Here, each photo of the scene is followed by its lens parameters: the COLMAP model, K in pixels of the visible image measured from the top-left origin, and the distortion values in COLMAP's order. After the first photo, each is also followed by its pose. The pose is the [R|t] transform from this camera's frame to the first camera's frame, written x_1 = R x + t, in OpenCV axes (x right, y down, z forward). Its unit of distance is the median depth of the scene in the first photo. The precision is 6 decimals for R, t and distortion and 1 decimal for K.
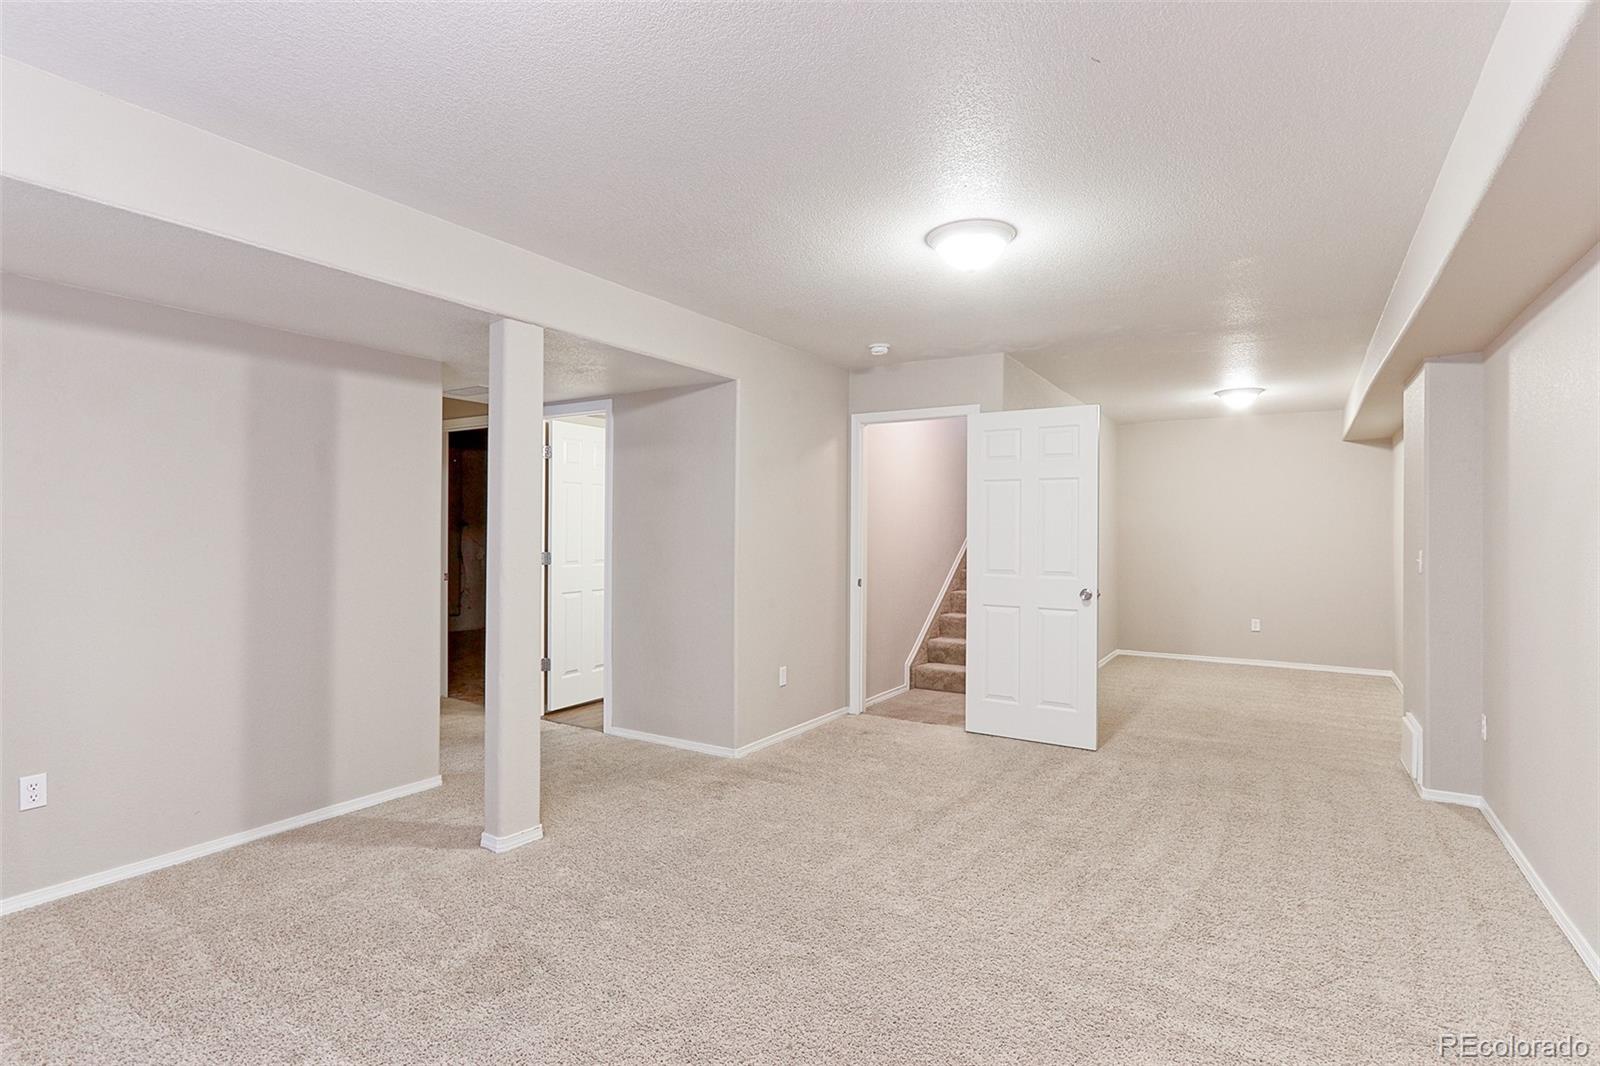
lens RADIAL K [[830.1, 0, 796.4], [0, 830.1, 530.1], [0, 0, 1]] dist [-0.003420, 0.001479]
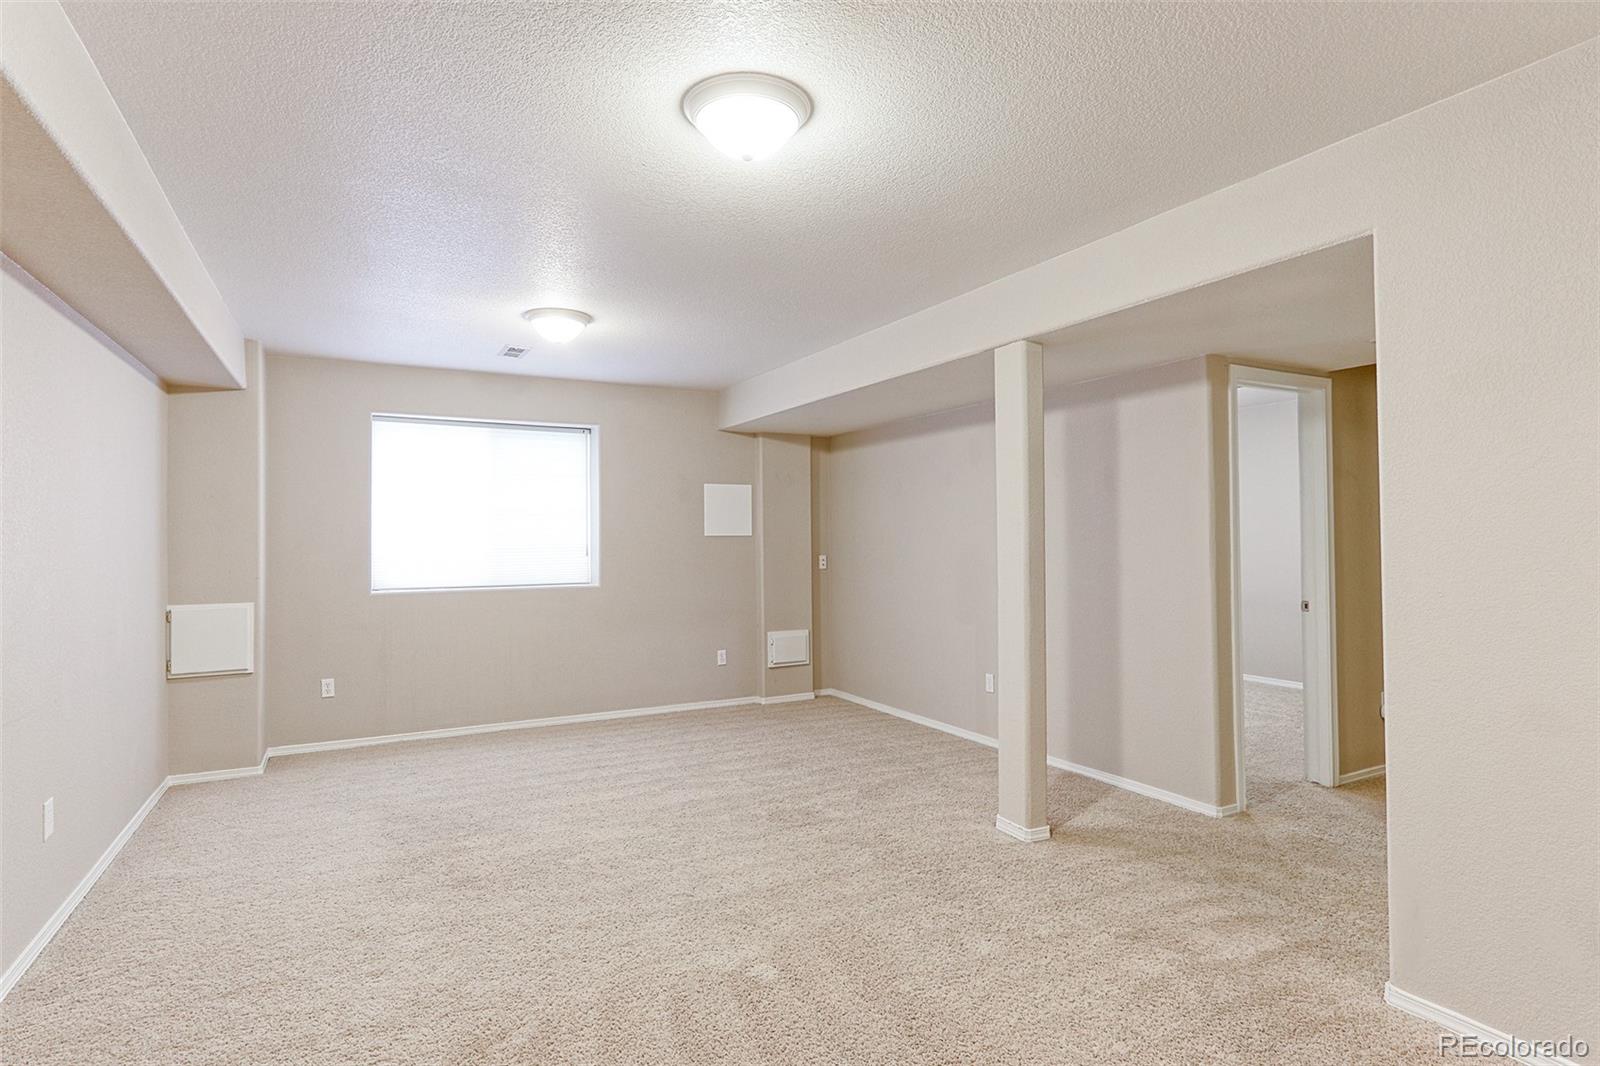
lens RADIAL K [[830.1, 0, 796.4], [0, 830.1, 530.1], [0, 0, 1]] dist [-0.003420, 0.001479]
pose [[-0.513855, -0.017809, -0.857692, 0.705077], [-0.004267, 0.999825, -0.018204, 0.011242], [0.857866, -0.005694, -0.513842, 1.270880]]
